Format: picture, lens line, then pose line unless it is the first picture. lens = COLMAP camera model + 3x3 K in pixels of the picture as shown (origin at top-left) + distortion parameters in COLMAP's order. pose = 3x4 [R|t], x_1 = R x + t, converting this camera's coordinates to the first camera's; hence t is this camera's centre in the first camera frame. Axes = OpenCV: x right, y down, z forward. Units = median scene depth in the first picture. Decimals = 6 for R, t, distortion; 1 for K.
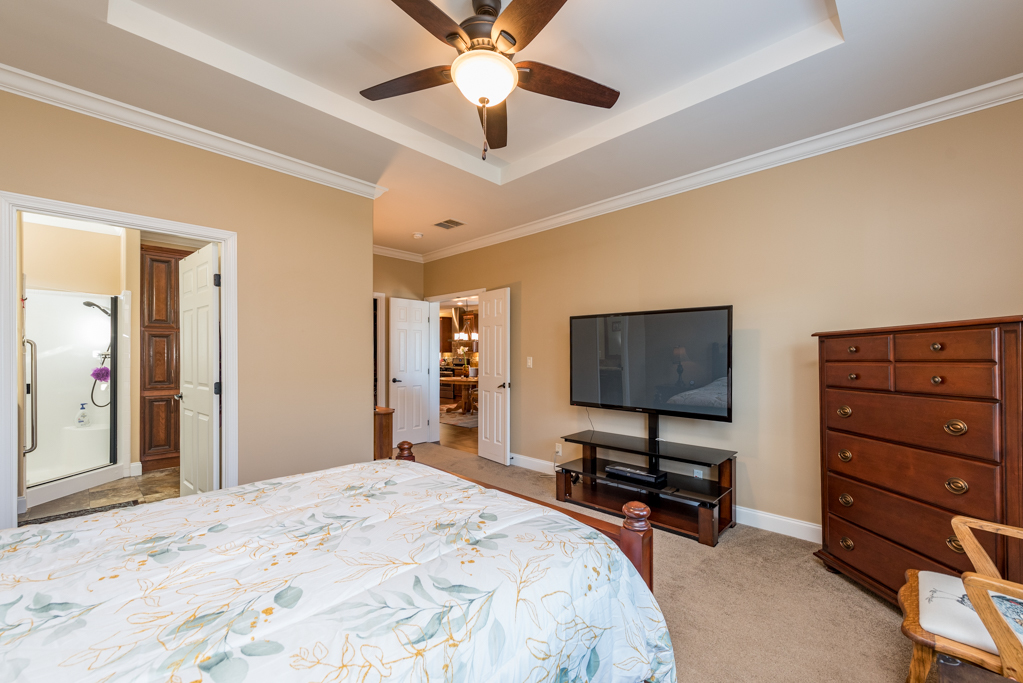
lens RADIAL K [[406.5, 0, 514.7], [0, 406.5, 339.4], [0, 0, 1]] dist [0.000268, -0.000319]
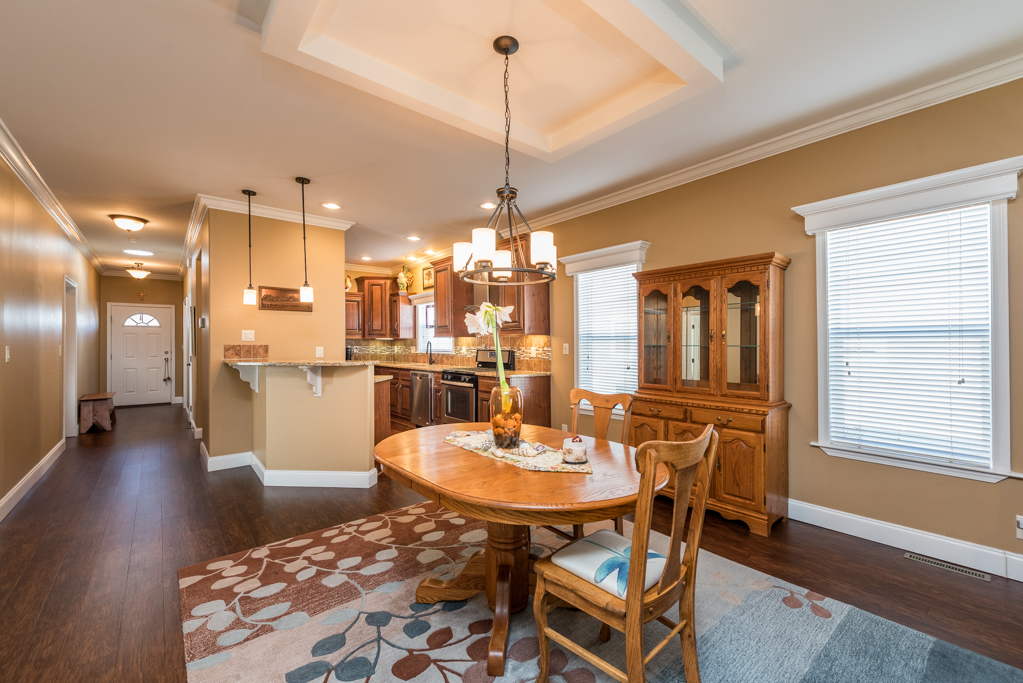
lens RADIAL K [[419.8, 0, 515.4], [0, 419.8, 341.8], [0, 0, 1]] dist [0.020687, -0.000029]
pose [[0.995423, -0.002112, -0.095544, -0.075242], [0.005107, 0.999503, 0.031118, 0.027502], [0.095430, -0.031463, 0.994939, 0.635143]]
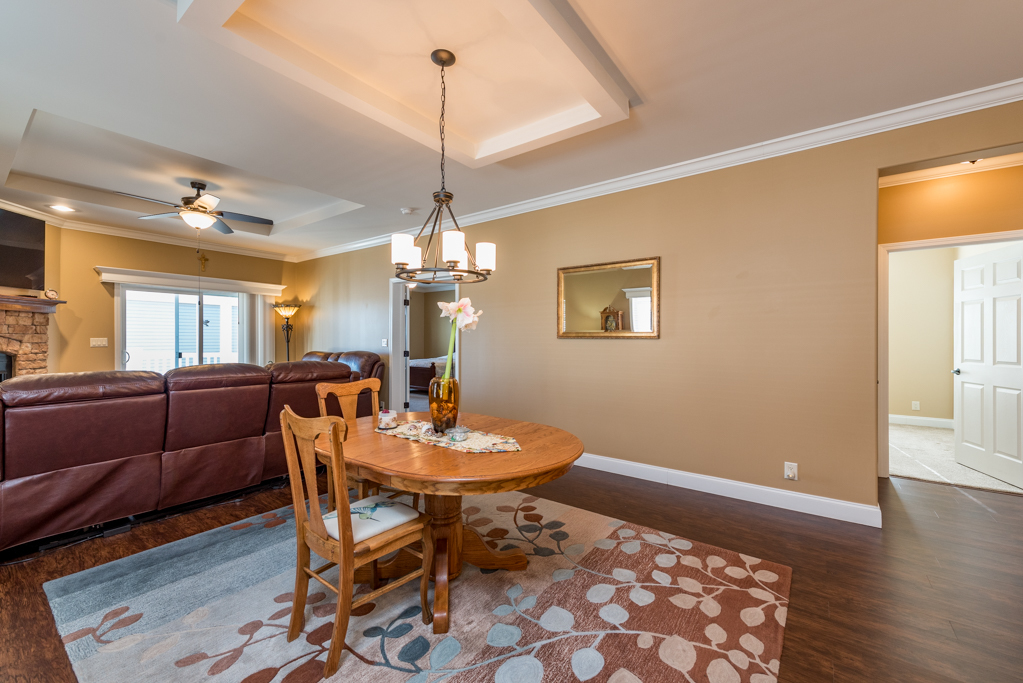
lens RADIAL K [[406.5, 0, 514.7], [0, 406.5, 339.4], [0, 0, 1]] dist [0.000268, -0.000319]
pose [[-0.989030, 0.002557, -0.147692, -0.101744], [0.007284, 0.999478, -0.031474, 0.041356], [0.147534, -0.032204, -0.988533, 1.015783]]
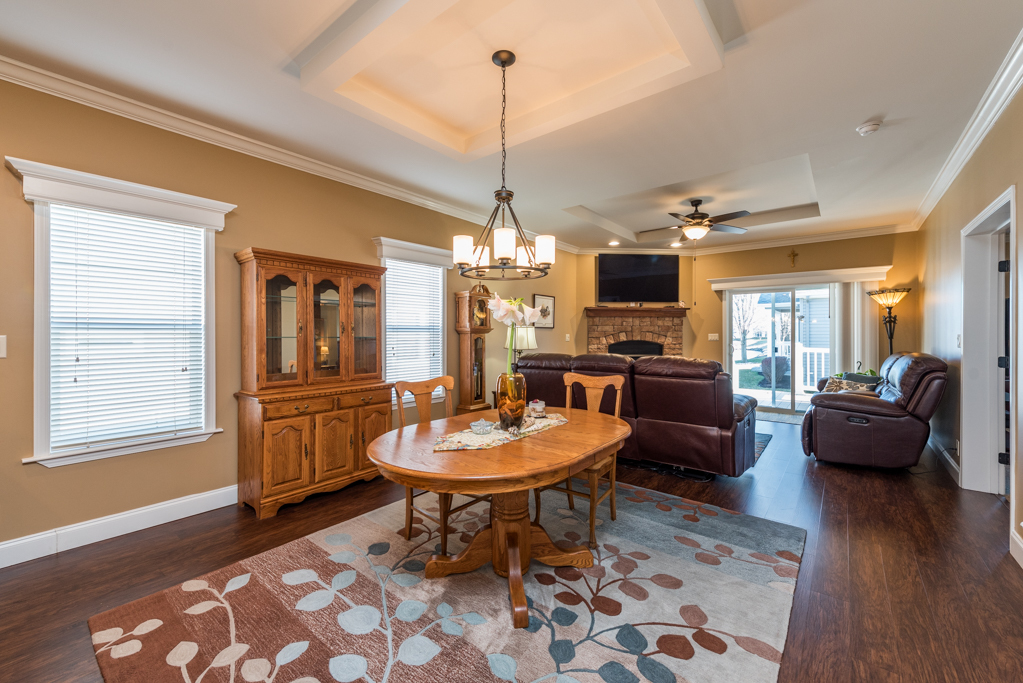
lens RADIAL K [[415.3, 0, 513.6], [0, 415.3, 333.7], [0, 0, 1]] dist [0.000422, 0.000113]
pose [[-0.106678, 0.005002, 0.994281, -0.295017], [-0.031631, 0.999464, -0.008421, 0.035730], [-0.993790, -0.032349, -0.106462, 0.838113]]
